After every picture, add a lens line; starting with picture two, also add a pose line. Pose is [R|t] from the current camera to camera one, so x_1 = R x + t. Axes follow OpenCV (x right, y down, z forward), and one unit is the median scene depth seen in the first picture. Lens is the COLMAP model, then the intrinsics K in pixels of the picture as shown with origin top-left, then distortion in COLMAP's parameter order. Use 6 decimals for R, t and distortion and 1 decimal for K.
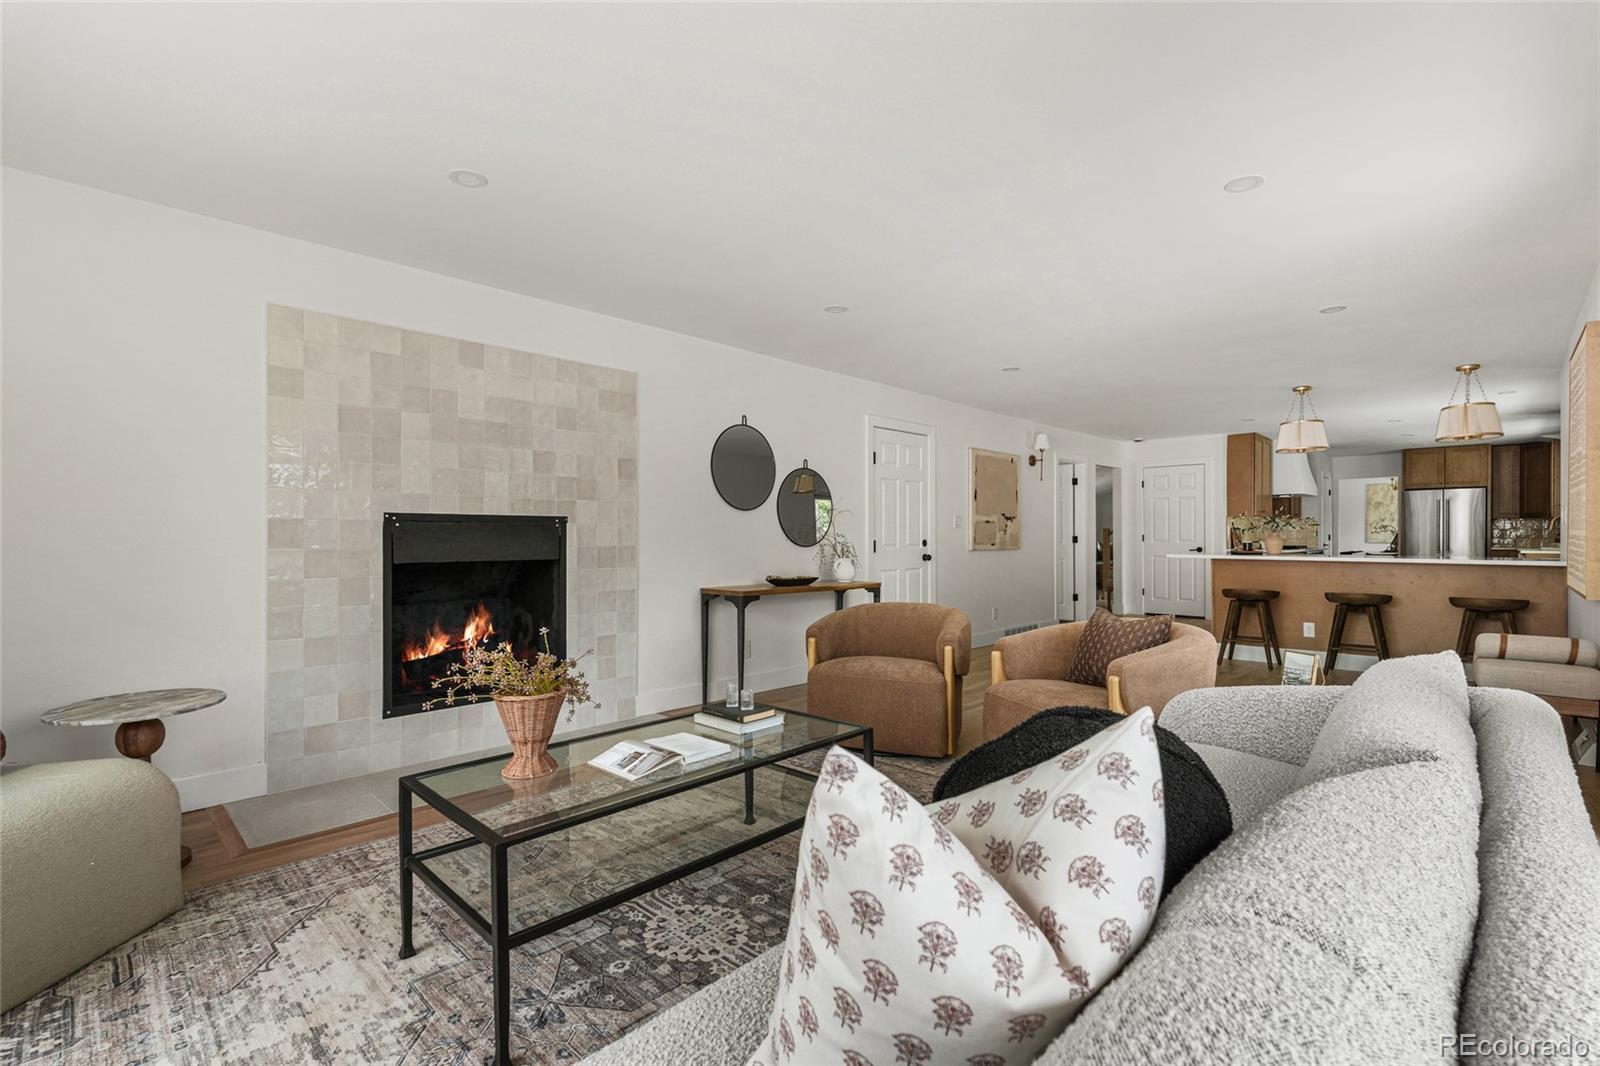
lens RADIAL K [[719.6, 0, 798.9], [0, 719.6, 533.6], [0, 0, 1]] dist [-0.003289, 0.000018]
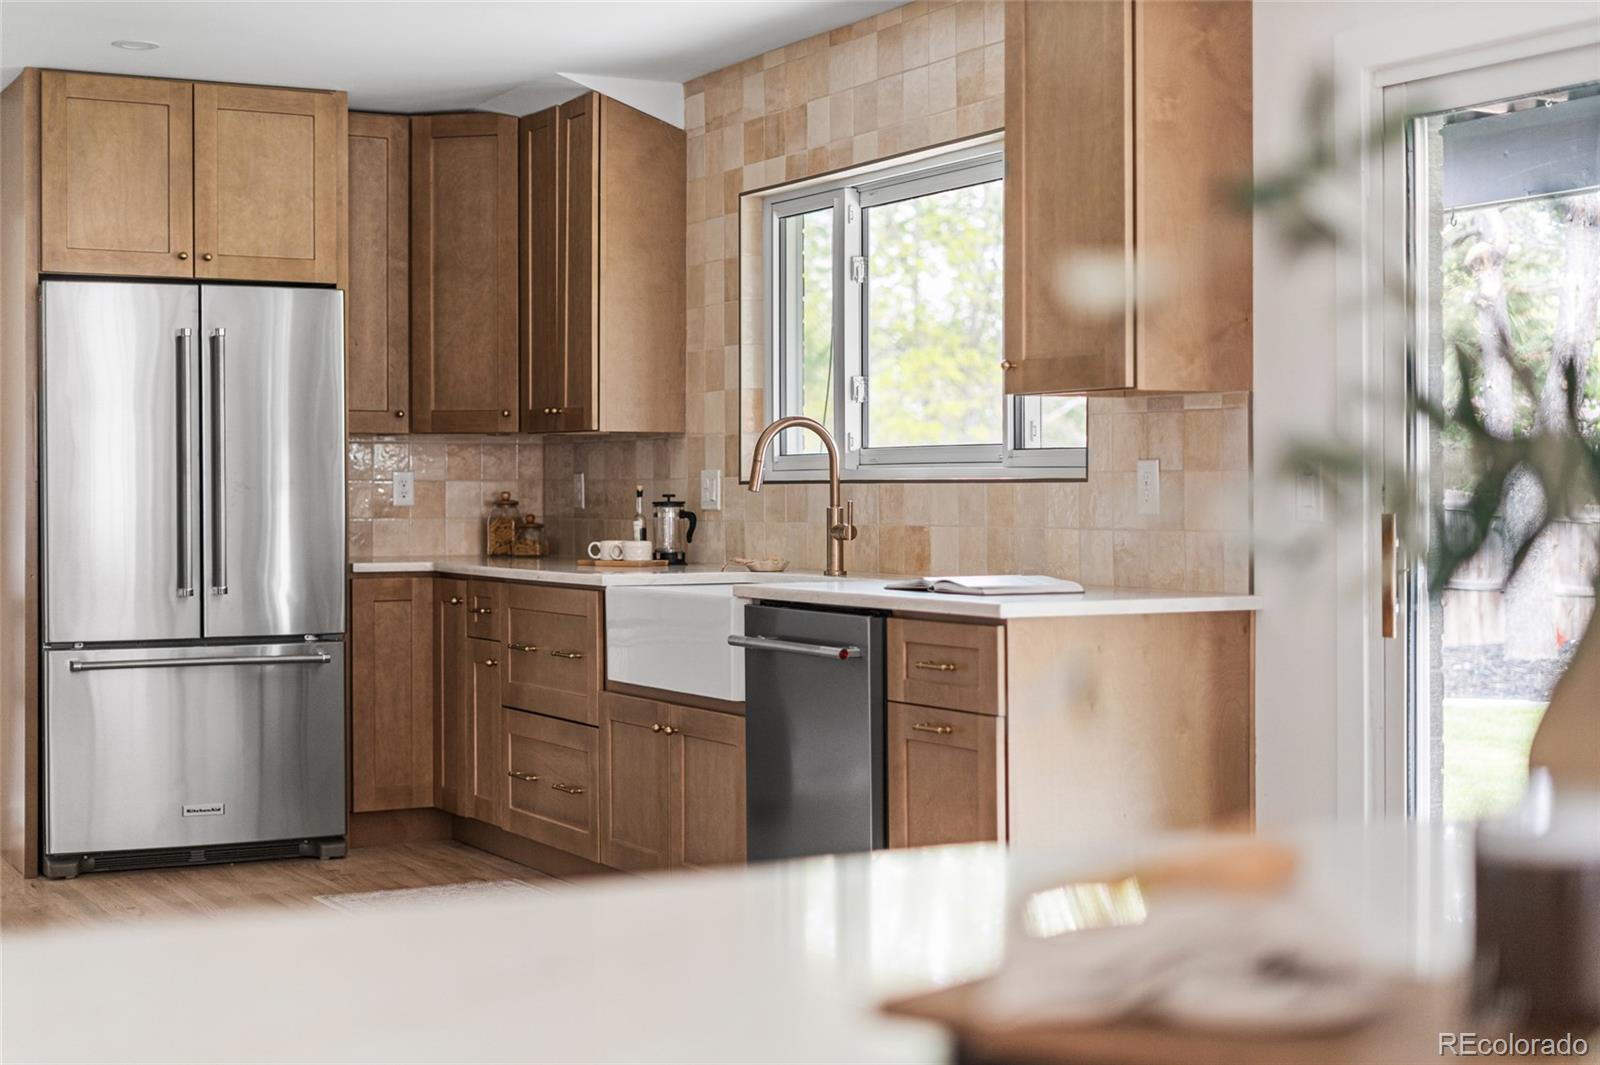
lens RADIAL K [[2341.7, 0, 798.1], [0, 2341.7, 506.5], [0, 0, 1]] dist [-0.009490, 0.025792]
pose [[0.301674, -0.008263, 0.953375, 0.352146], [-0.001015, 0.999959, 0.008988, -0.005167], [-0.953411, -0.003679, 0.301653, 0.718659]]
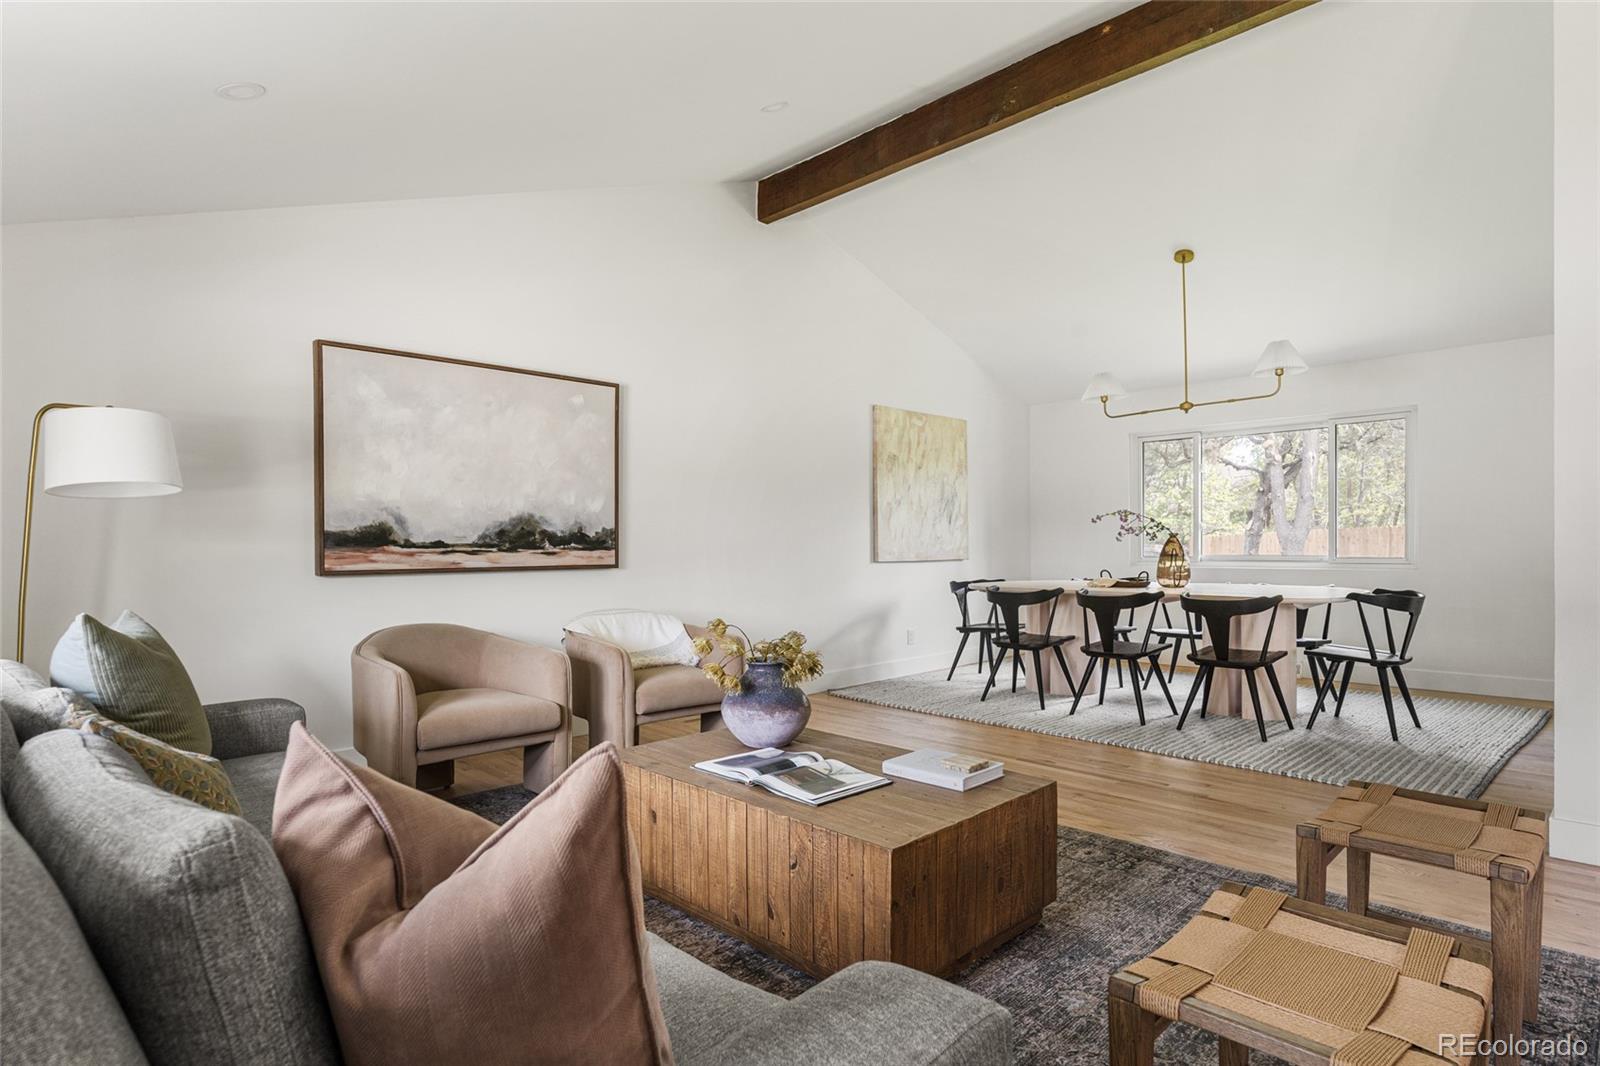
lens RADIAL K [[858.7, 0, 793.7], [0, 858.7, 551.2], [0, 0, 1]] dist [-0.003460, 0.000409]
pose [[0.025419, -0.010516, 0.999622, 0.559844], [0.003591, 0.999939, 0.010428, 0.003309], [-0.999670, 0.003324, 0.025456, 1.659387]]
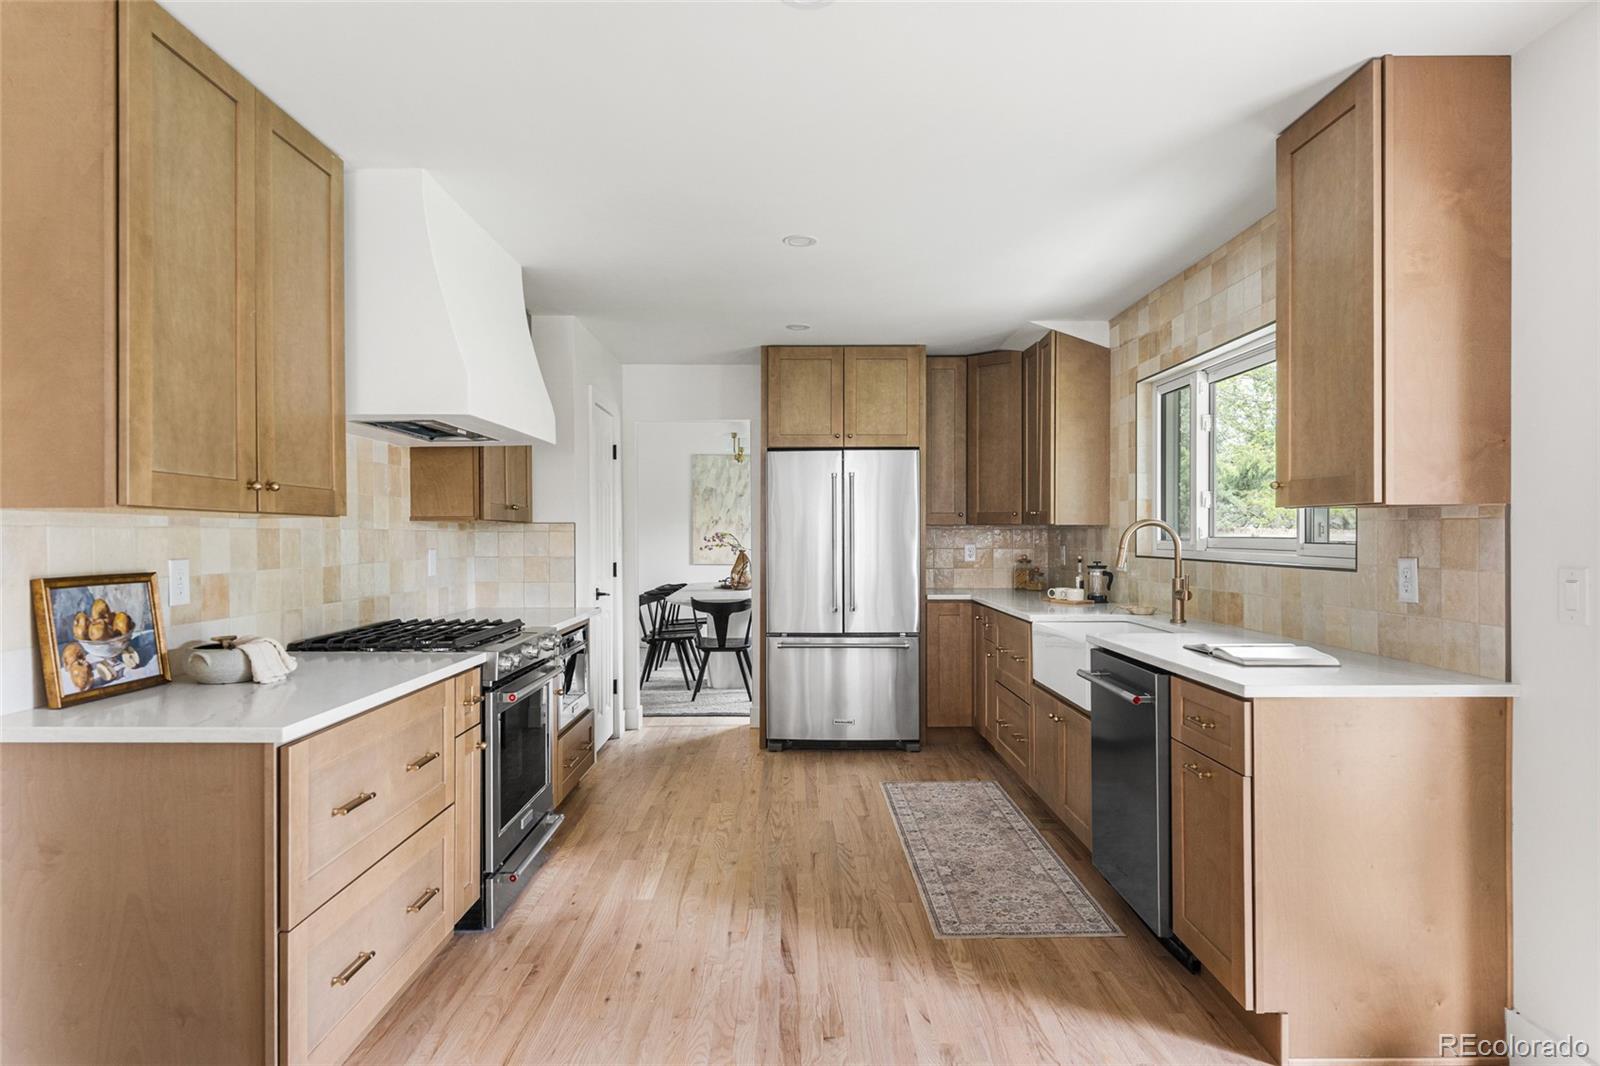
lens RADIAL K [[926.7, 0, 798.4], [0, 926.7, 538.3], [0, 0, 1]] dist [0.003015, 0.002189]
pose [[0.710178, -0.005166, 0.704003, 0.588176], [-0.000417, 0.999970, 0.007758, -0.019309], [-0.704022, -0.005803, 0.710154, 0.739427]]
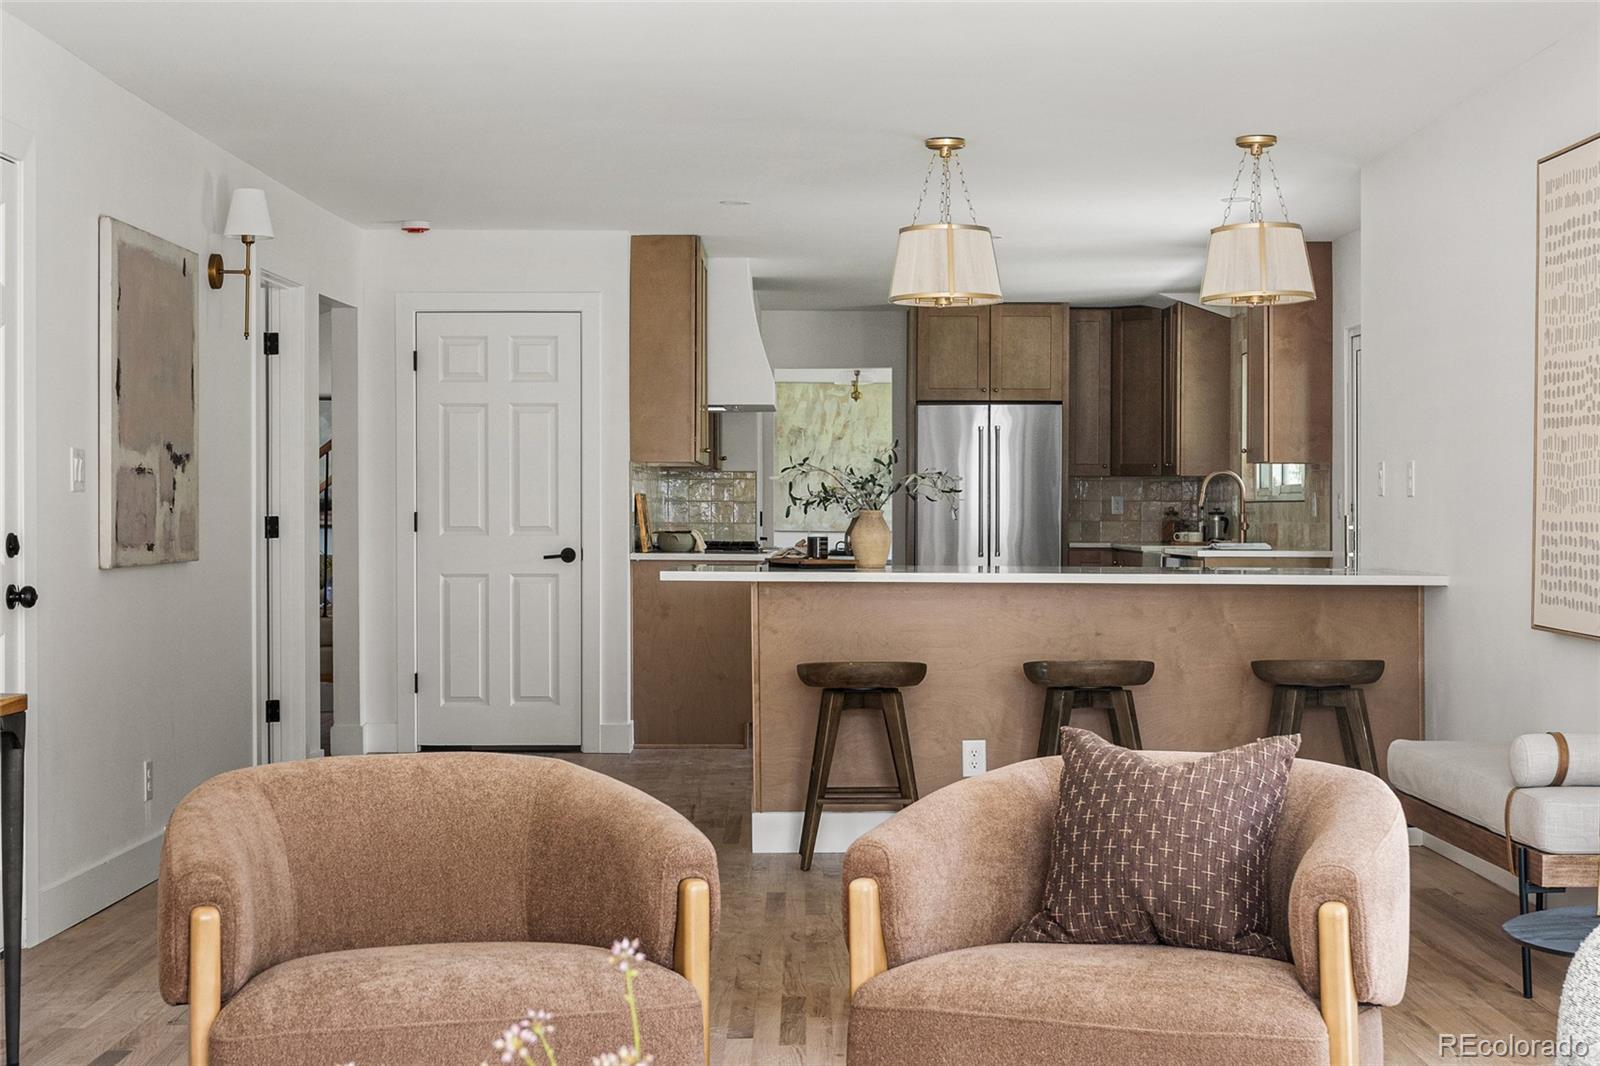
lens RADIAL K [[2404.7, 0, 803.1], [0, 2404.7, 506.1], [0, 0, 1]] dist [-0.000804, 0.077783]
pose [[0.716979, 0.003861, 0.697084, -0.178765], [-0.006026, 0.999982, 0.000659, -0.003089], [-0.697069, -0.004673, 0.716989, 0.078391]]
